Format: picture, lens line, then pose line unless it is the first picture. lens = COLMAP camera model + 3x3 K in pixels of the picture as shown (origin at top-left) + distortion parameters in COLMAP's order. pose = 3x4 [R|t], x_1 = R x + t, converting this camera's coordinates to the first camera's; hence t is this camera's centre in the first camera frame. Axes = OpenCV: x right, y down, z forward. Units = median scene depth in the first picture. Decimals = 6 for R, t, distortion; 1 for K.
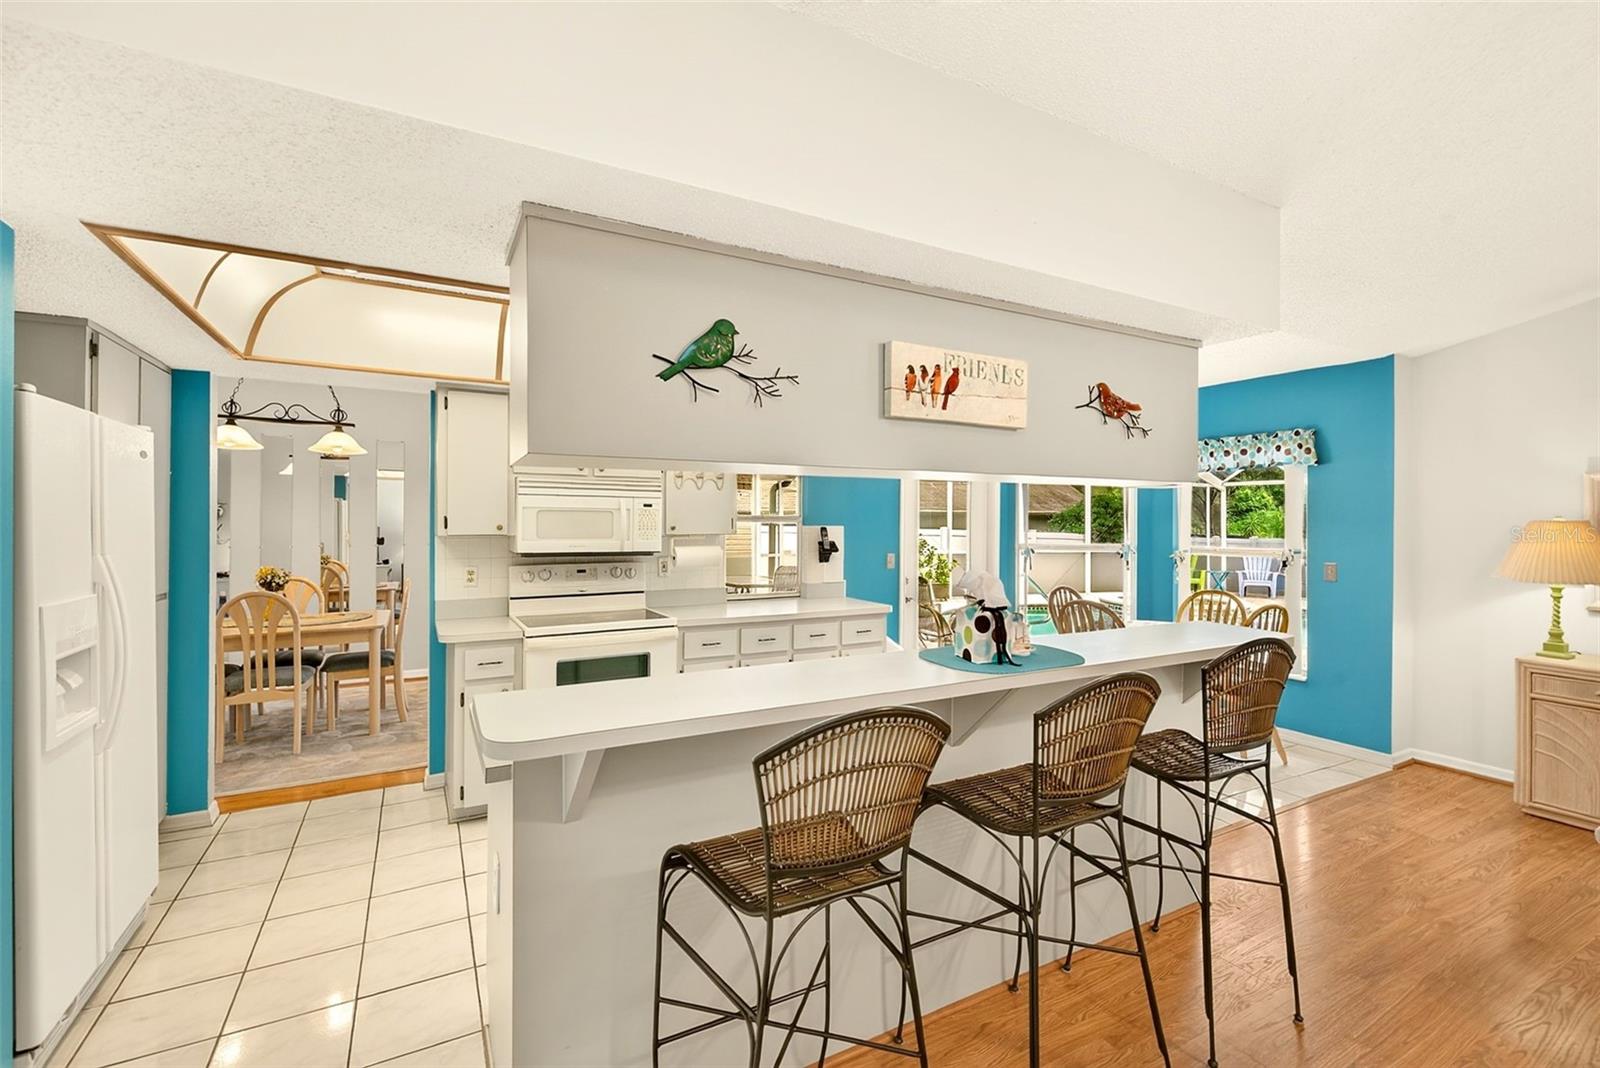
lens RADIAL K [[697.3, 0, 798.9], [0, 697.3, 532.3], [0, 0, 1]] dist [0.003947, 0.000109]
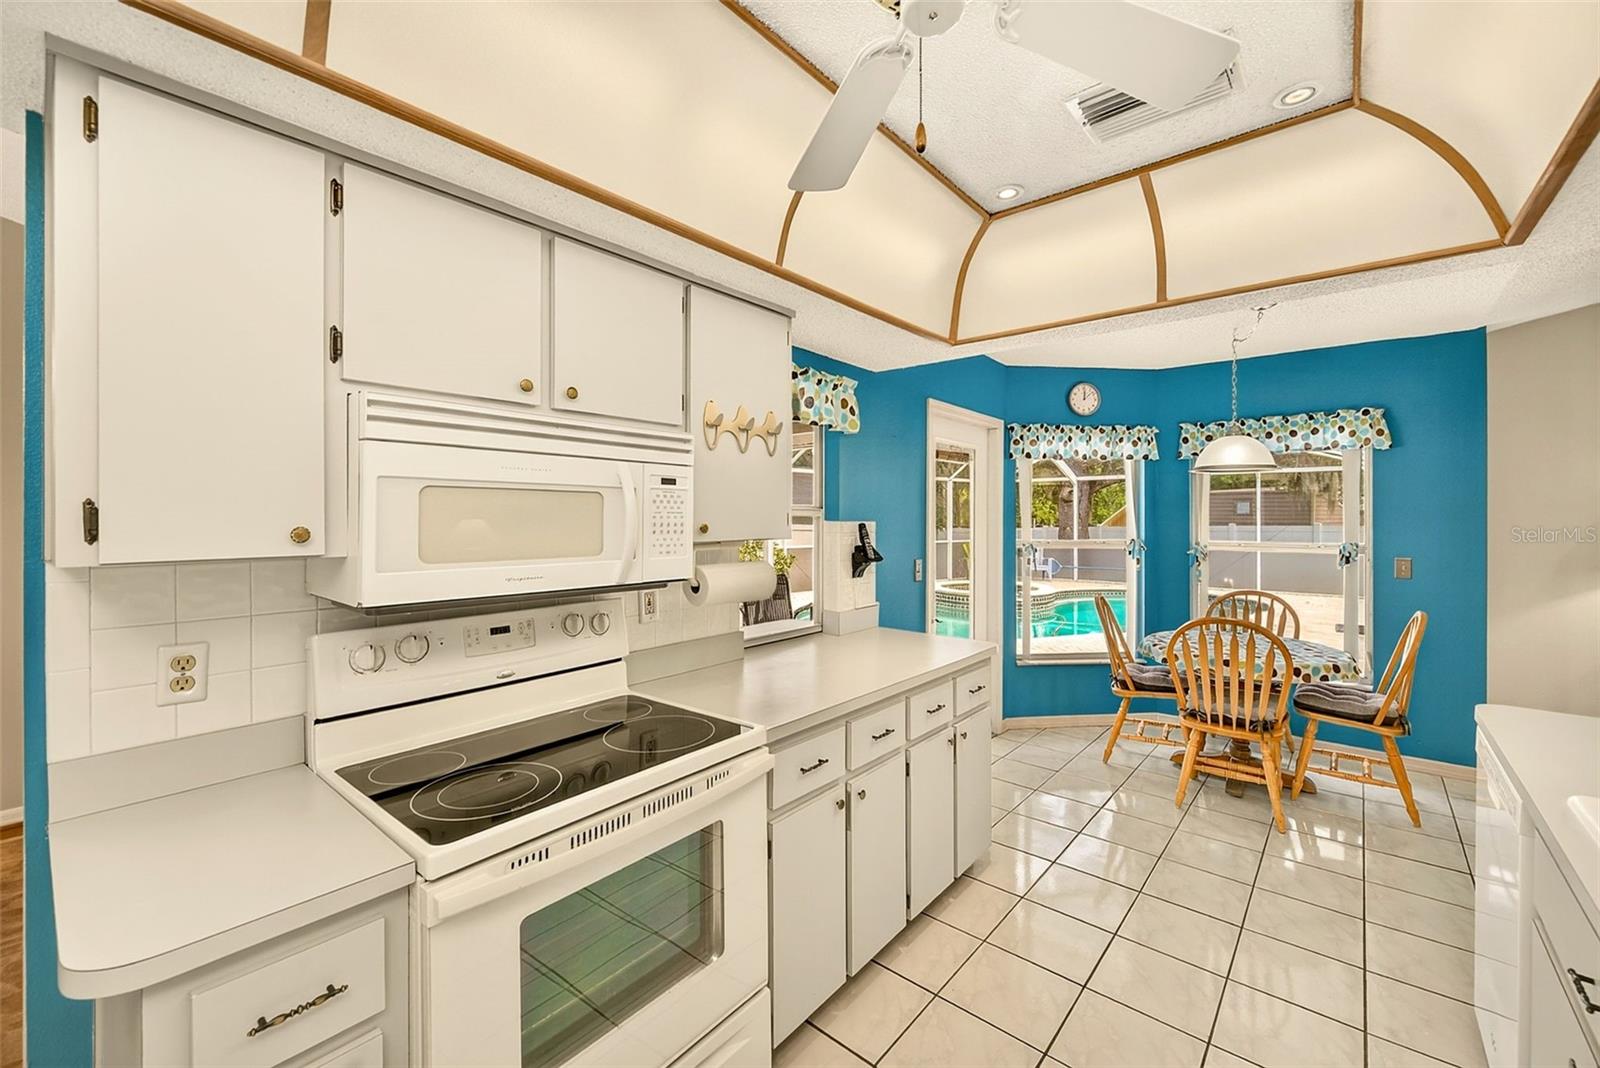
lens RADIAL K [[648.7, 0, 803.8], [0, 648.7, 521.9], [0, 0, 1]] dist [-0.000826, 0.000197]
pose [[0.933015, -0.008909, 0.359728, -0.250596], [0.011177, 0.999929, -0.004224, -0.007517], [-0.359665, 0.007961, 0.933048, 0.492516]]
